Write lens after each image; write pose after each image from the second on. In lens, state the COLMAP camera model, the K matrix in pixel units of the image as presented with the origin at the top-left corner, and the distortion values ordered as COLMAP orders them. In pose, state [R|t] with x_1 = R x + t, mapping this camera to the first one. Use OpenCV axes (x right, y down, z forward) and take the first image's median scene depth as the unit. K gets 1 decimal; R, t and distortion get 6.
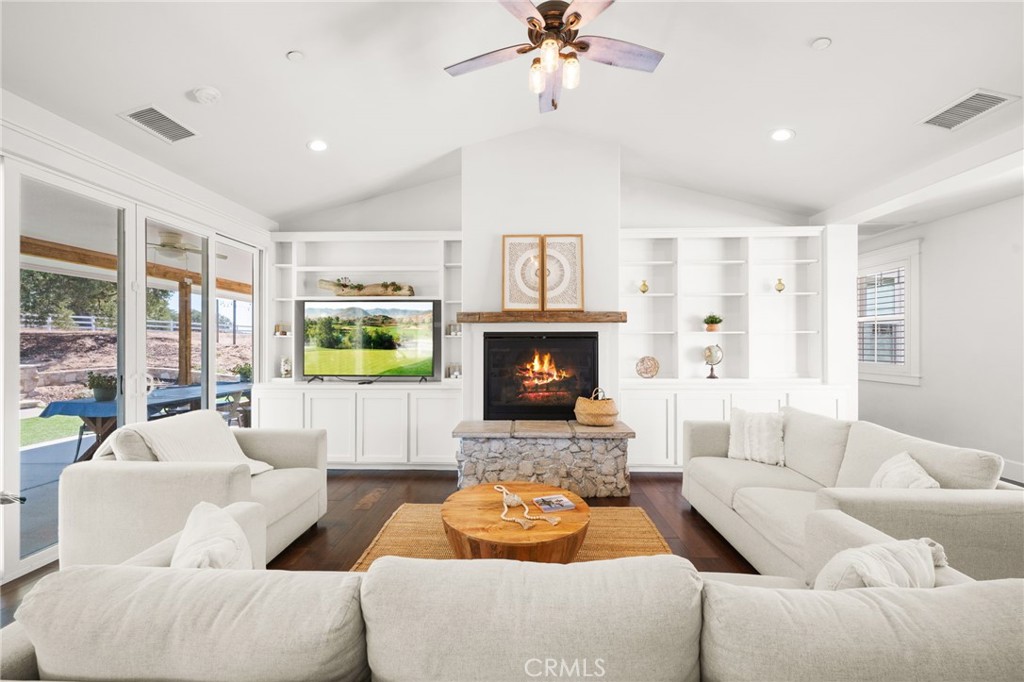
lens RADIAL K [[408.0, 0, 517.6], [0, 408.0, 349.0], [0, 0, 1]] dist [0.003300, 0.000542]
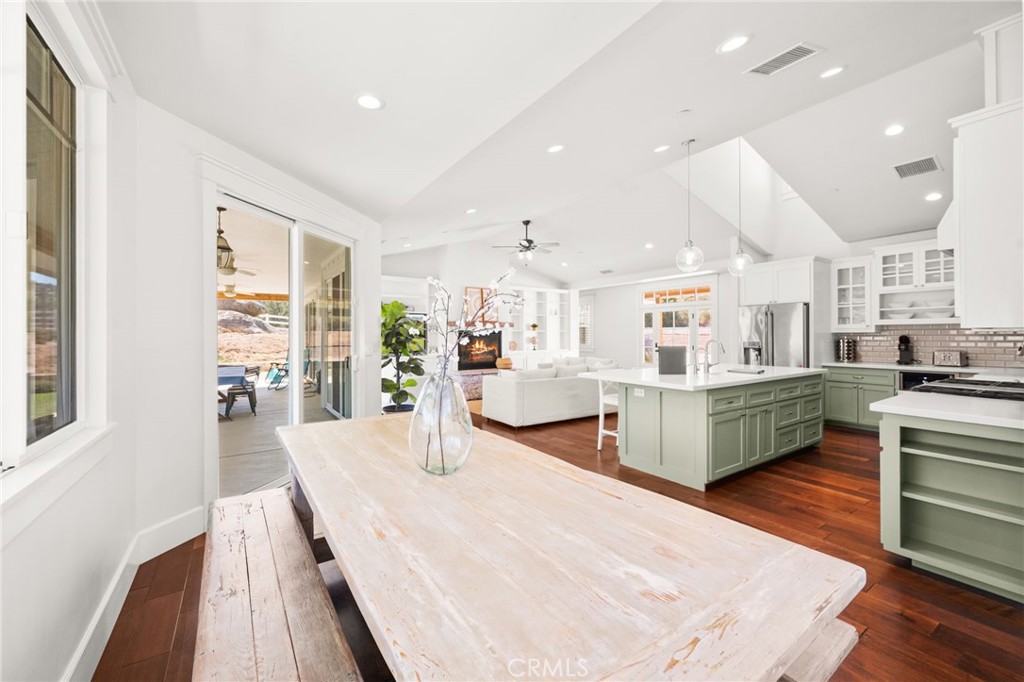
lens RADIAL K [[408.0, 0, 512.6], [0, 408.0, 339.9], [0, 0, 1]] dist [0.003300, 0.000542]
pose [[0.809308, -0.001184, 0.587384, -1.109451], [-0.001448, 0.999991, 0.004010, 0.001936], [-0.587383, -0.004096, 0.809298, -0.927176]]
